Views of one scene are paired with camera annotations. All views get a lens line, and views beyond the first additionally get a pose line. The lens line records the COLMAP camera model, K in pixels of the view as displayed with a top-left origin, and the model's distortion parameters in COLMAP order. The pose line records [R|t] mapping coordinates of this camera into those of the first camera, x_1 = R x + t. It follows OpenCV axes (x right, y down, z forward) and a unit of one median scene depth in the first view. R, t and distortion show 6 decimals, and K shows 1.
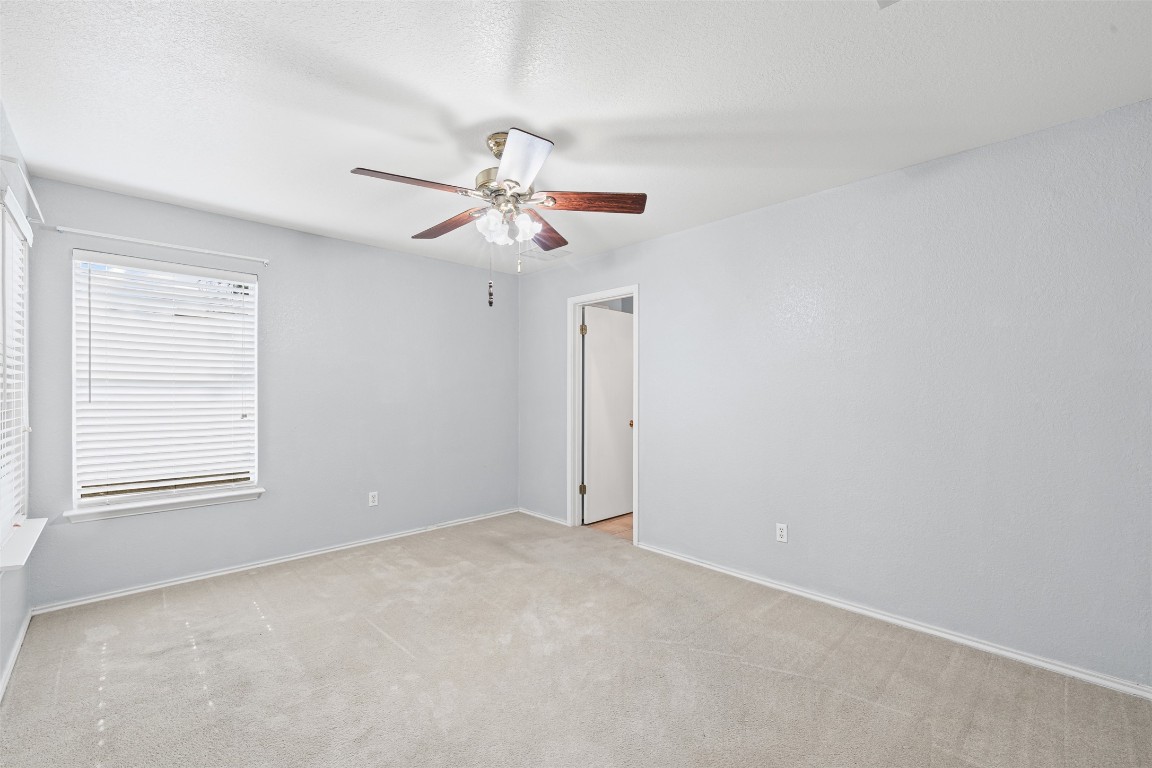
lens RADIAL K [[493.4, 0, 577.0], [0, 493.4, 390.3], [0, 0, 1]] dist [0.002022, 0.000441]
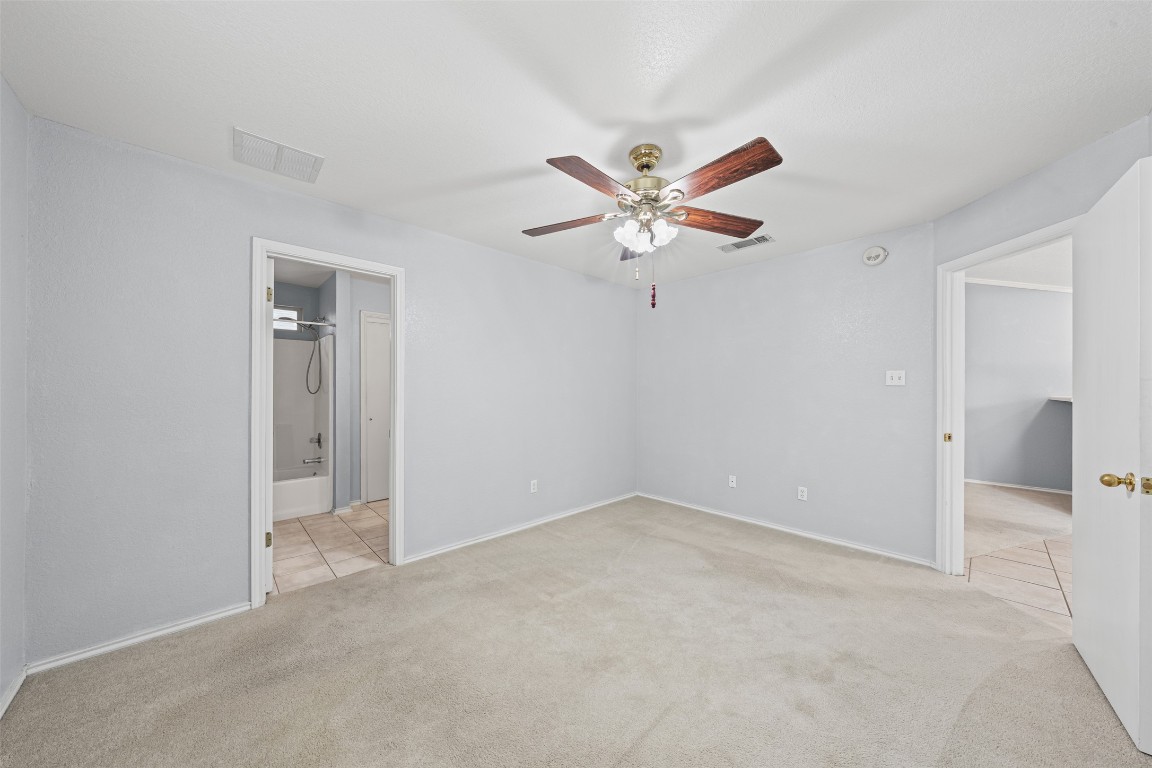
lens RADIAL K [[394.9, 0, 577.4], [0, 394.9, 387.0], [0, 0, 1]] dist [-0.002847, 0.000306]
pose [[-0.017076, 0.007450, 0.999826, -0.767914], [-0.004385, 0.999962, -0.007526, 0.001739], [-0.999845, -0.004513, -0.017043, 0.903187]]
